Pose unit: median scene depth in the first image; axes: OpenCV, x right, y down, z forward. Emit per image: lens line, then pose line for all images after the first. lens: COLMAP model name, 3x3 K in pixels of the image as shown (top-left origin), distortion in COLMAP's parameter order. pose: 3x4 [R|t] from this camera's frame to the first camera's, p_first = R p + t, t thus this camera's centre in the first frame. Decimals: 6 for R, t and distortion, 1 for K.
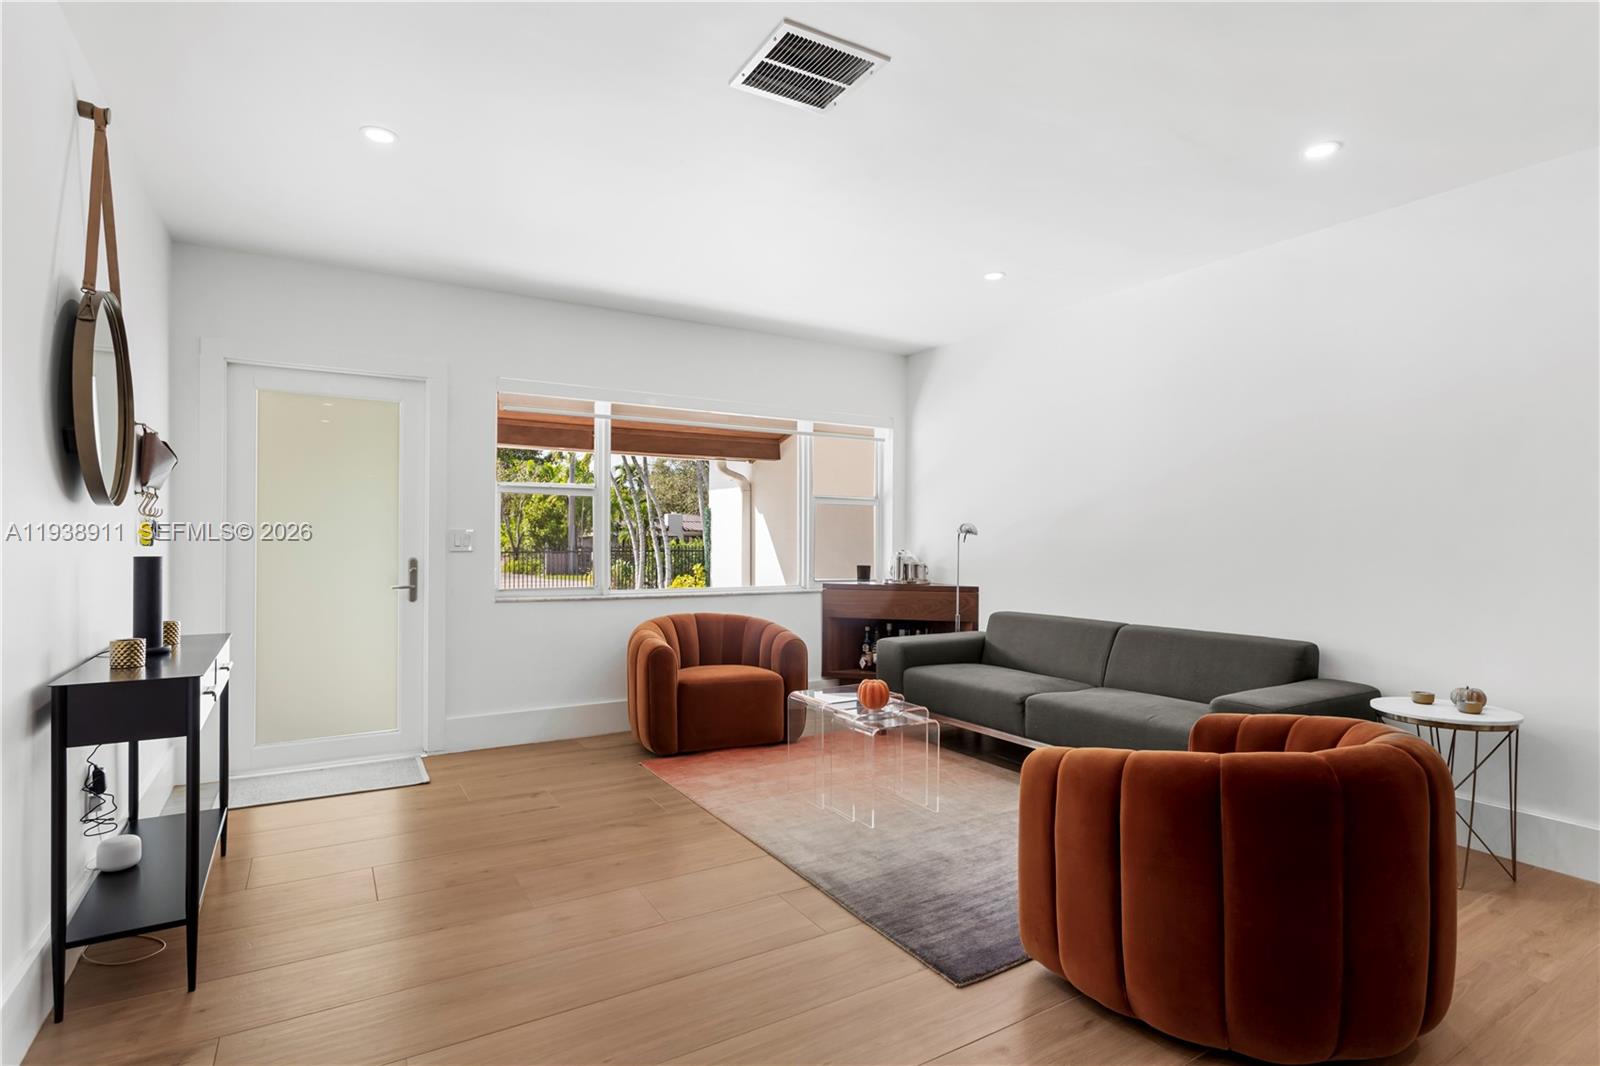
lens RADIAL K [[795.4, 0, 792.7], [0, 795.4, 540.6], [0, 0, 1]] dist [-0.000297, 0.000055]
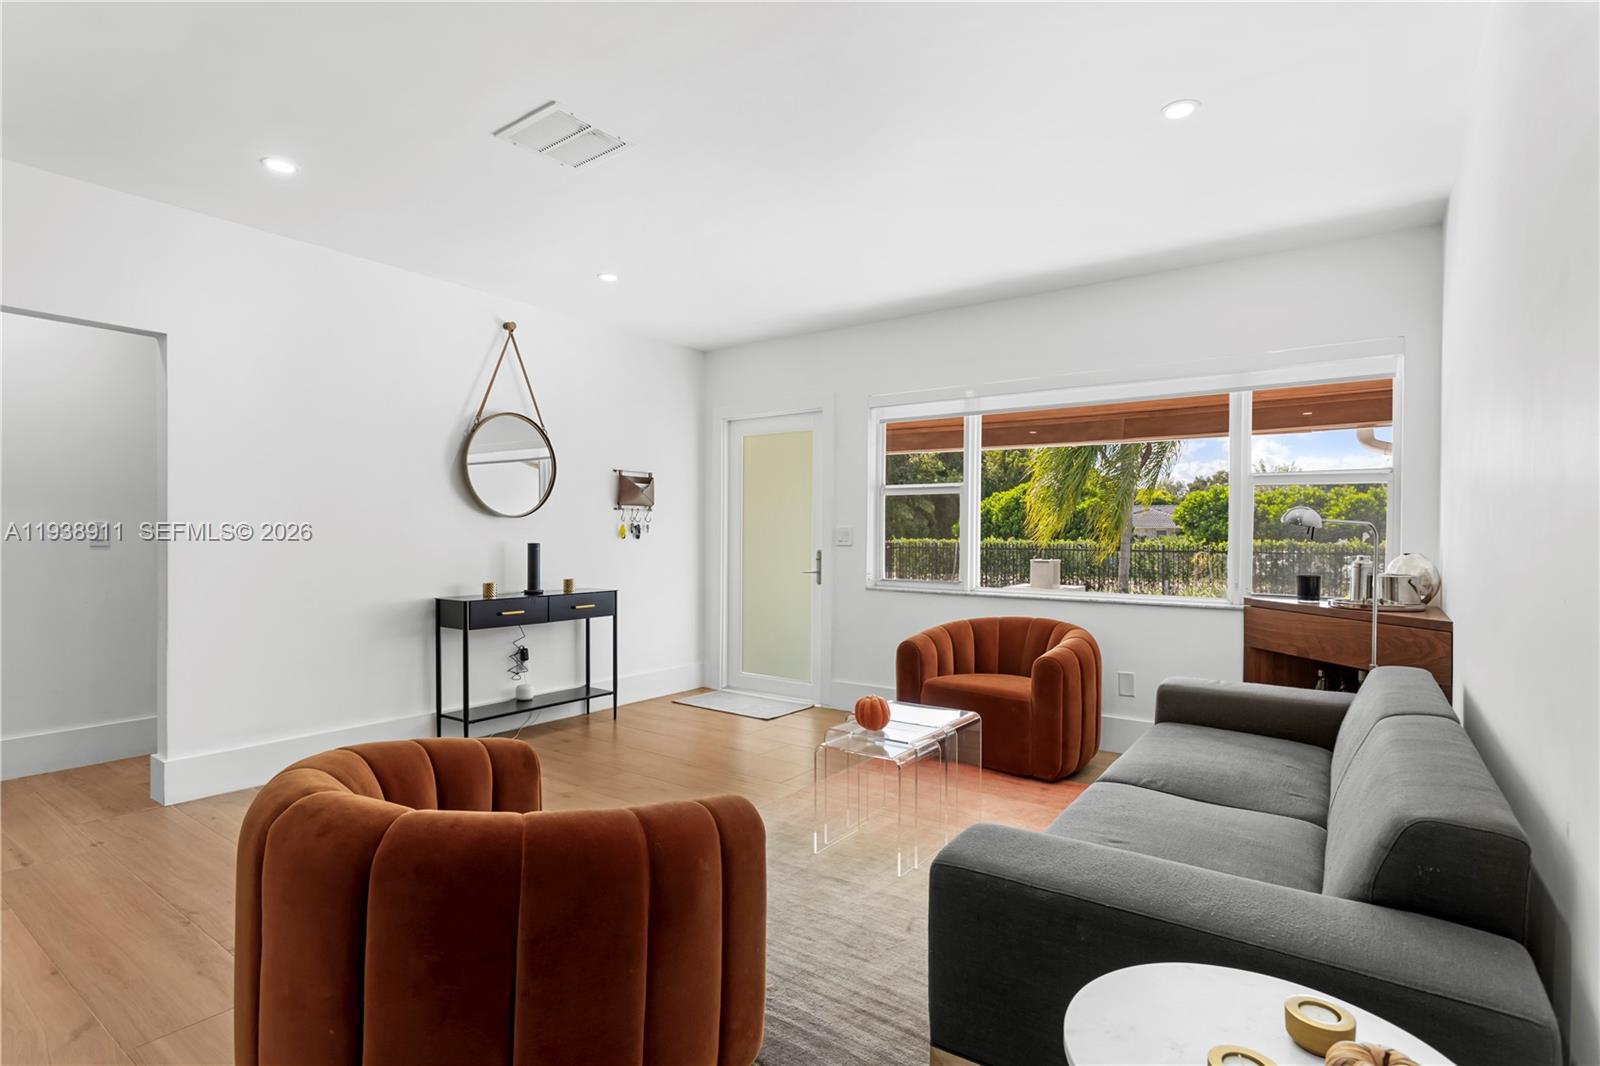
lens RADIAL K [[788.3, 0, 800.0], [0, 788.3, 533.0], [0, 0, 1]] dist [0.017493, -0.000009]
pose [[0.404107, -0.004585, -0.914700, 0.646326], [-0.005333, 0.999959, -0.007368, 0.004173], [0.914696, 0.007856, 0.404066, 0.438343]]
